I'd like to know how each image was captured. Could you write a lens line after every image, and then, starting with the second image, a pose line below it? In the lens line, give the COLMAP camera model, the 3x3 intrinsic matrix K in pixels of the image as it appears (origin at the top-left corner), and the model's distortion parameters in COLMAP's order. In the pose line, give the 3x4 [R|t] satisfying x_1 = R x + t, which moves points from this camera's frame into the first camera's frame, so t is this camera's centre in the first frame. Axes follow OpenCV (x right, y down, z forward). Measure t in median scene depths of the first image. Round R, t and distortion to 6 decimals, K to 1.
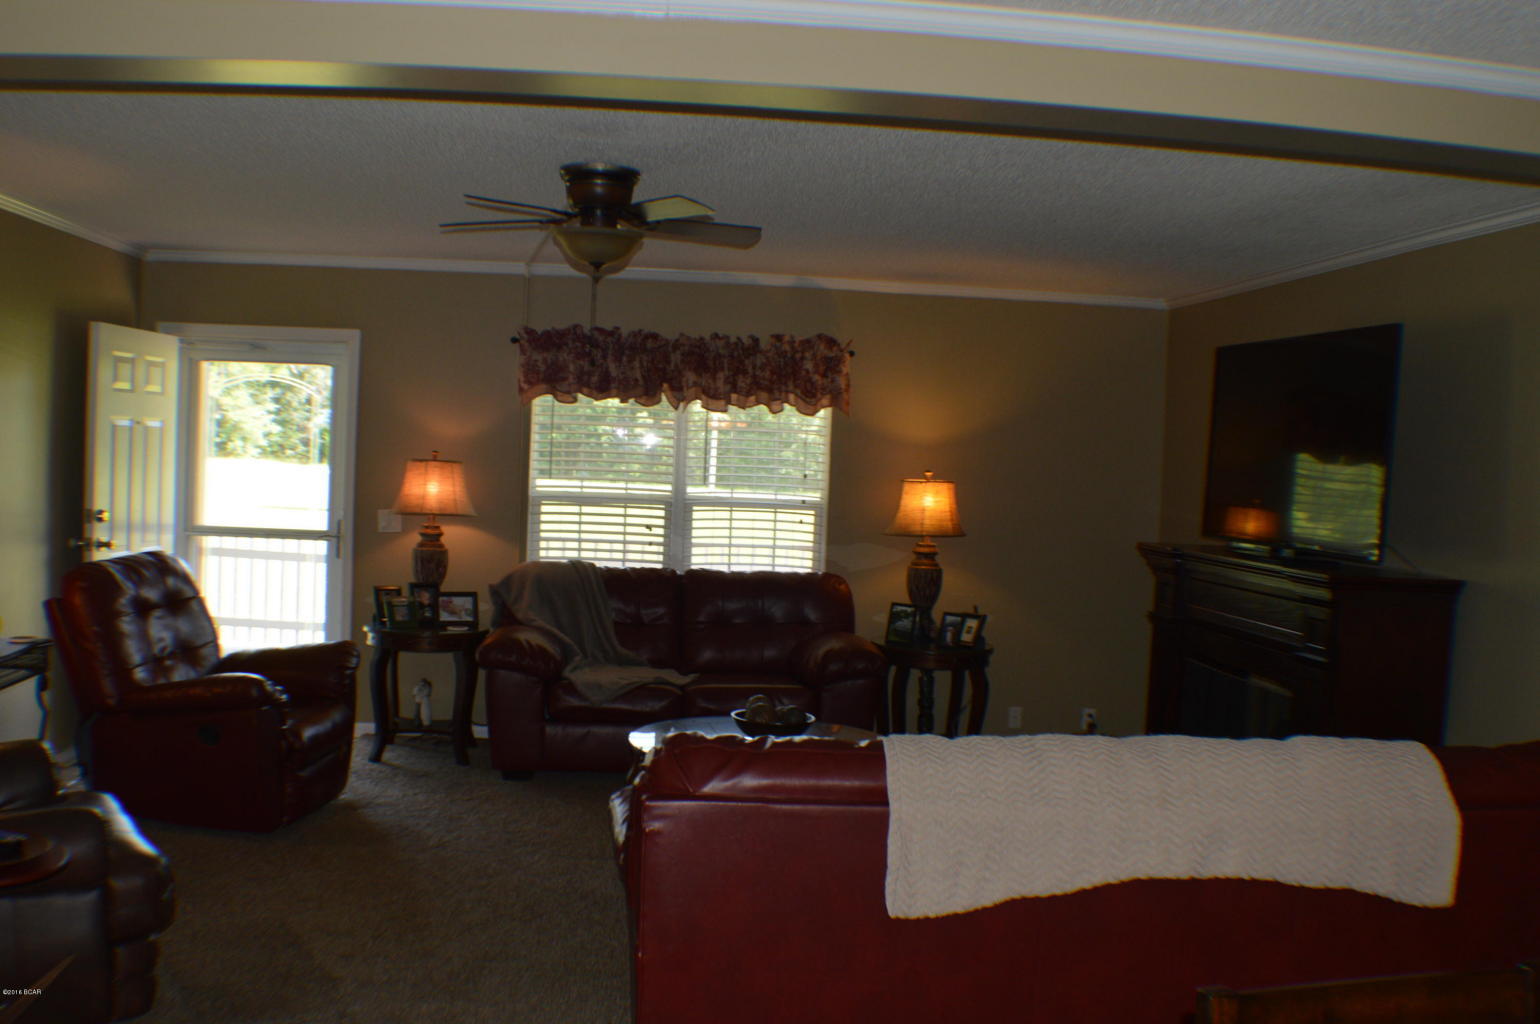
lens RADIAL K [[1480.9, 0, 725.0], [0, 1480.9, 497.9], [0, 0, 1]] dist [-0.129643, 0.000000]
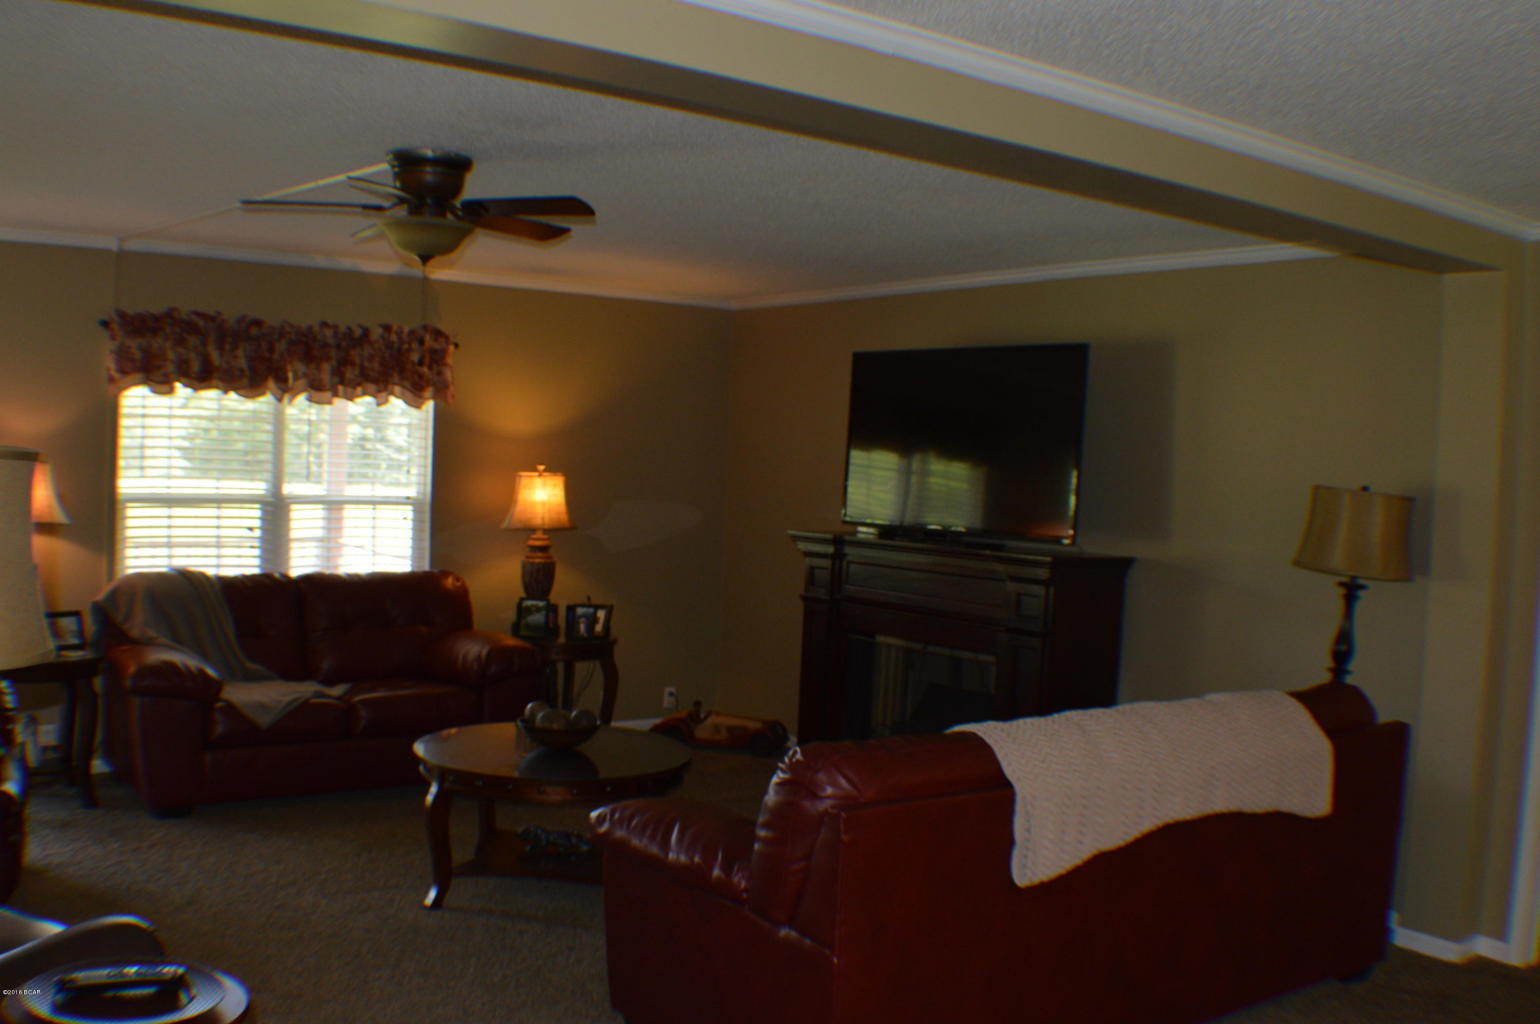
lens RADIAL K [[1480.9, 0, 748.8], [0, 1480.9, 482.1], [0, 0, 1]] dist [-0.129643, 0.000000]
pose [[0.865982, -0.019174, 0.499708, -0.240303], [0.016683, 0.999816, 0.009453, -0.013257], [-0.499797, 0.000151, 0.866143, 0.057769]]
